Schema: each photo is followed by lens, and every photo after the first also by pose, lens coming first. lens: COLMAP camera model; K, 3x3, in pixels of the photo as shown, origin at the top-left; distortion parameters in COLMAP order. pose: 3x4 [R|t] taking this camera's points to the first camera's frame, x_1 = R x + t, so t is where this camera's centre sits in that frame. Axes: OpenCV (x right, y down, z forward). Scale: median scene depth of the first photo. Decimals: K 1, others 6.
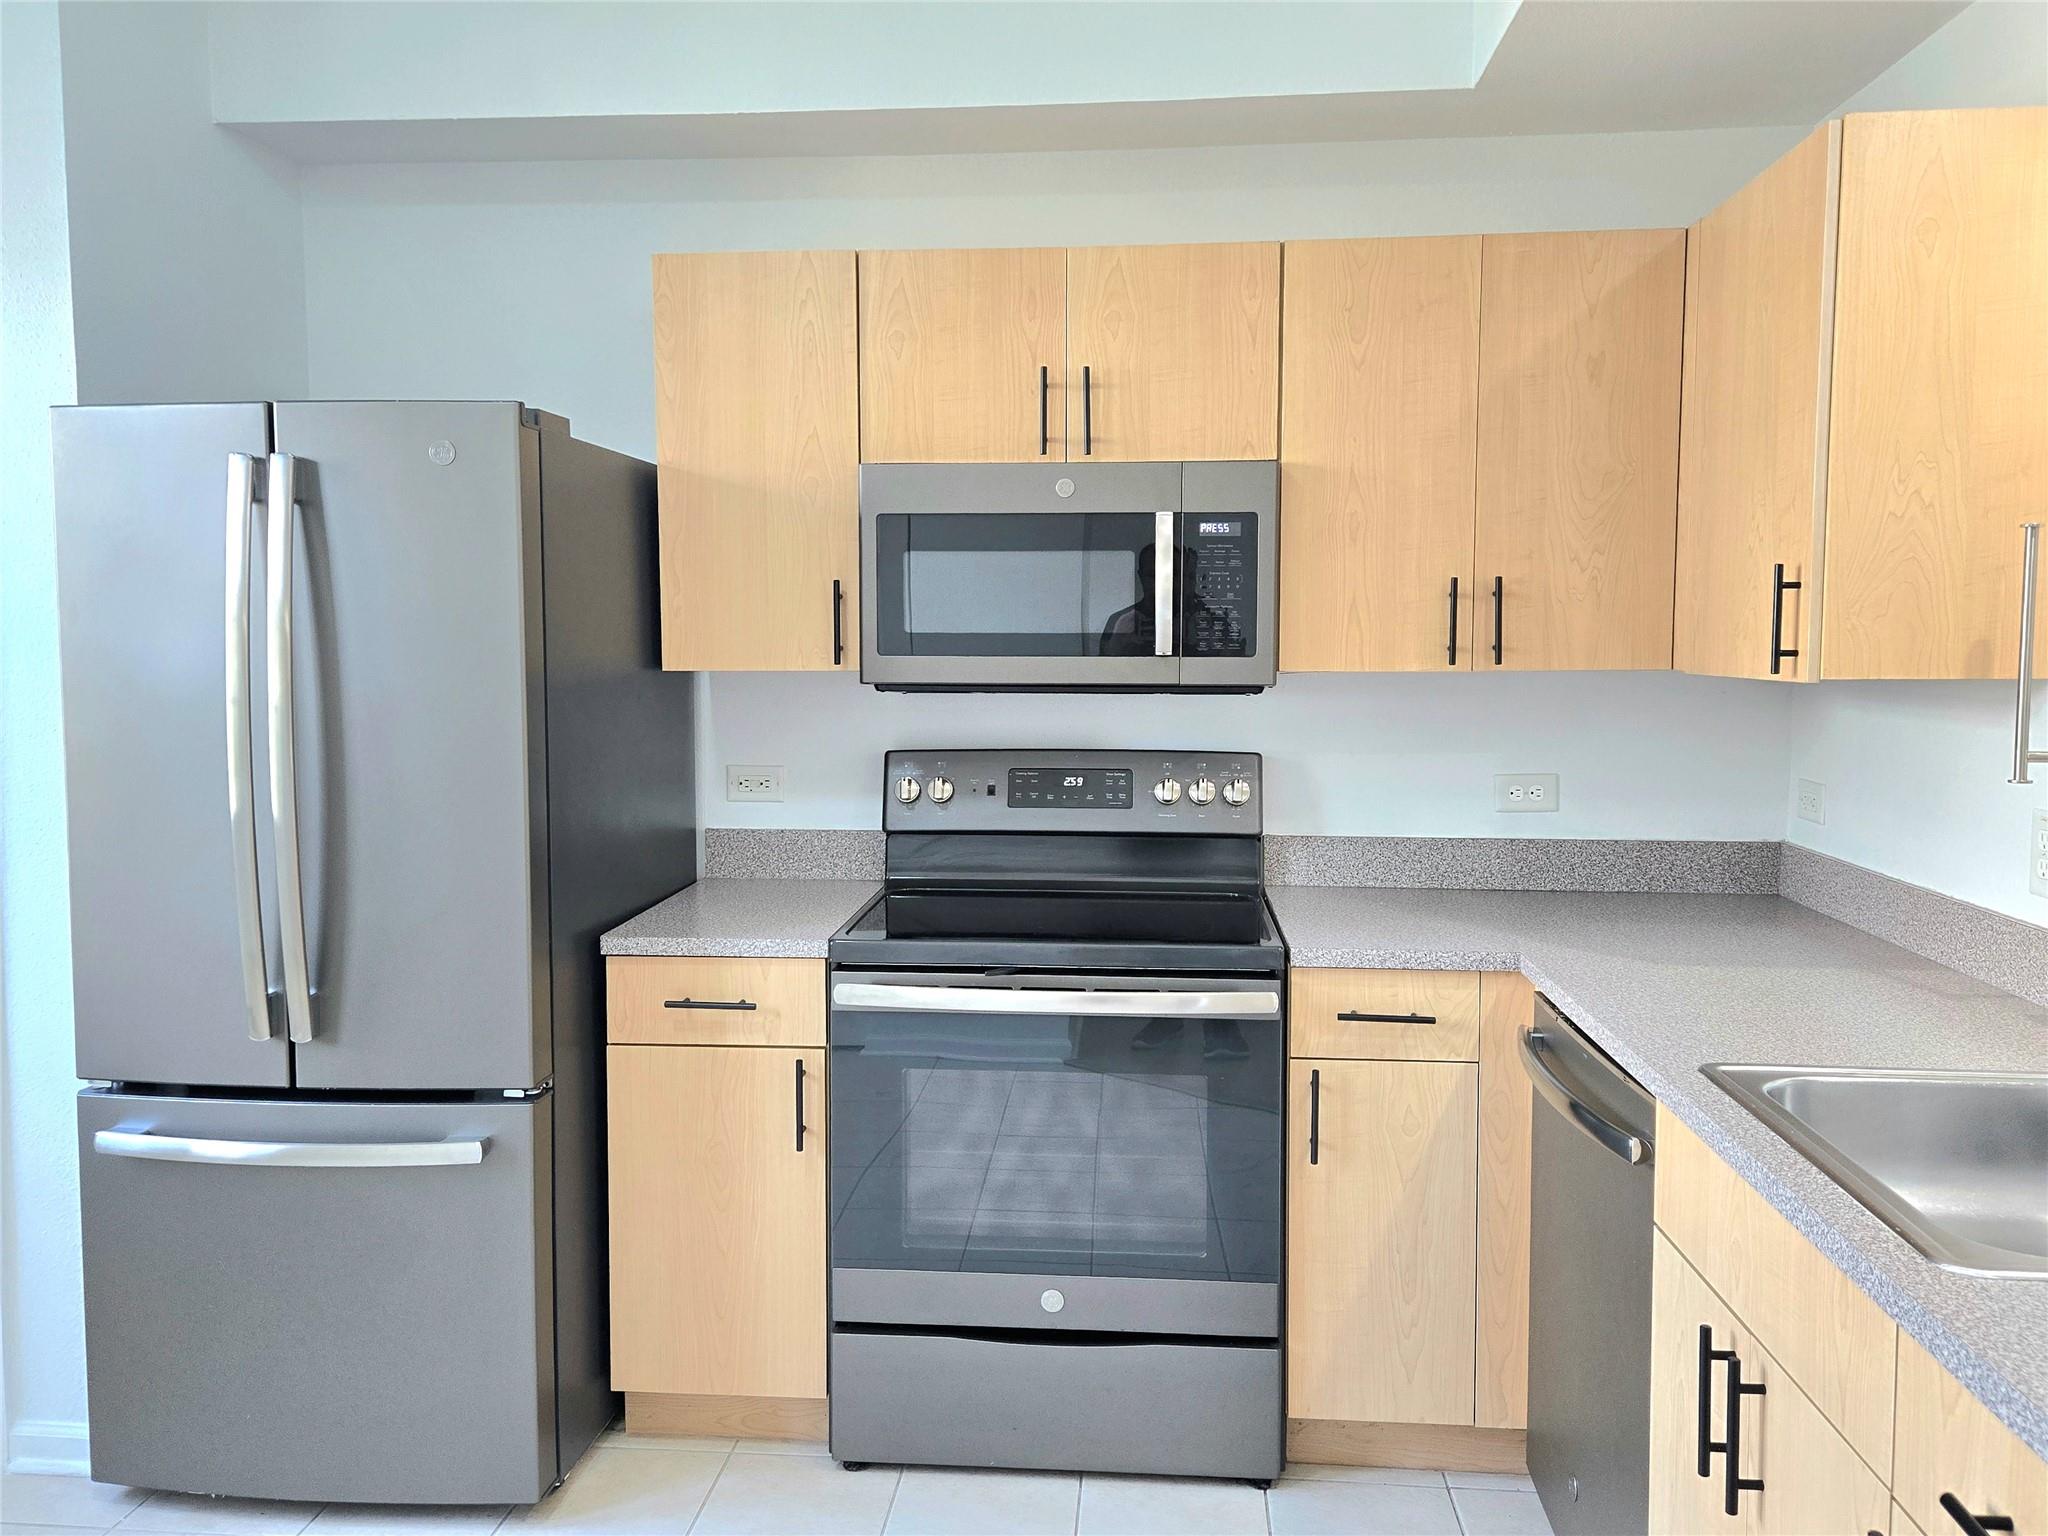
lens RADIAL K [[1628.6, 0, 1030.0], [0, 1628.6, 752.4], [0, 0, 1]] dist [0.077791, -0.051599]
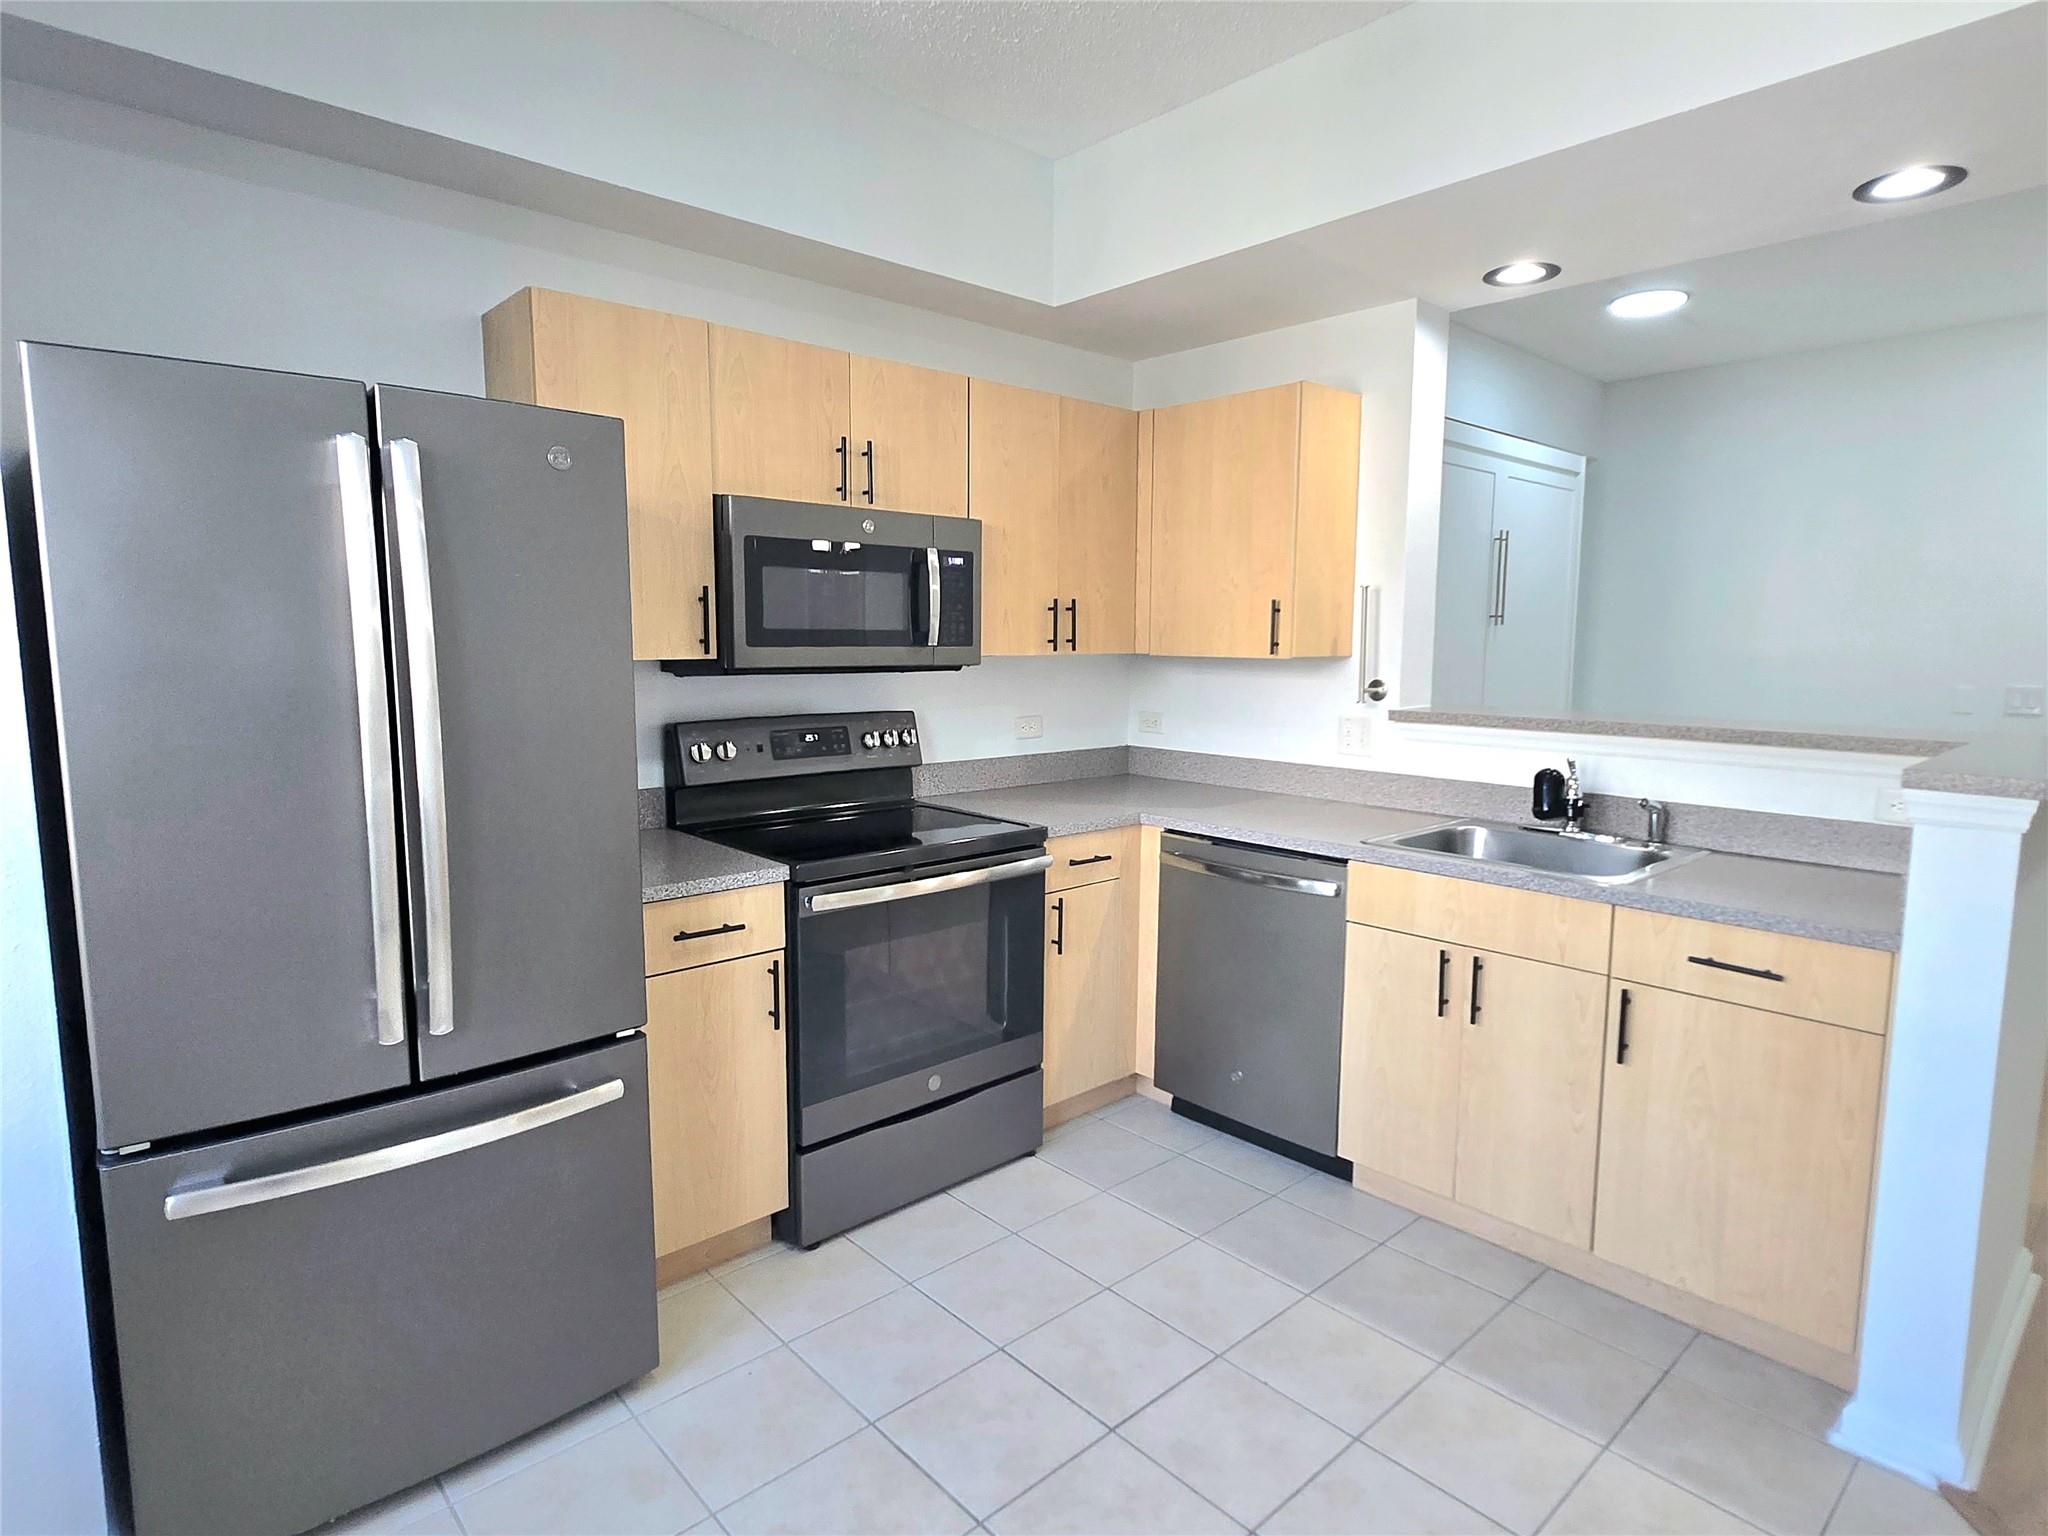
lens RADIAL K [[1118.9, 0, 1060.5], [0, 1118.9, 773.2], [0, 0, 1]] dist [0.006251, 0.005623]
pose [[0.664281, -0.087946, 0.742291, -0.603598], [0.048132, 0.996026, 0.074935, -0.014817], [-0.745931, -0.014050, 0.665875, 0.231185]]
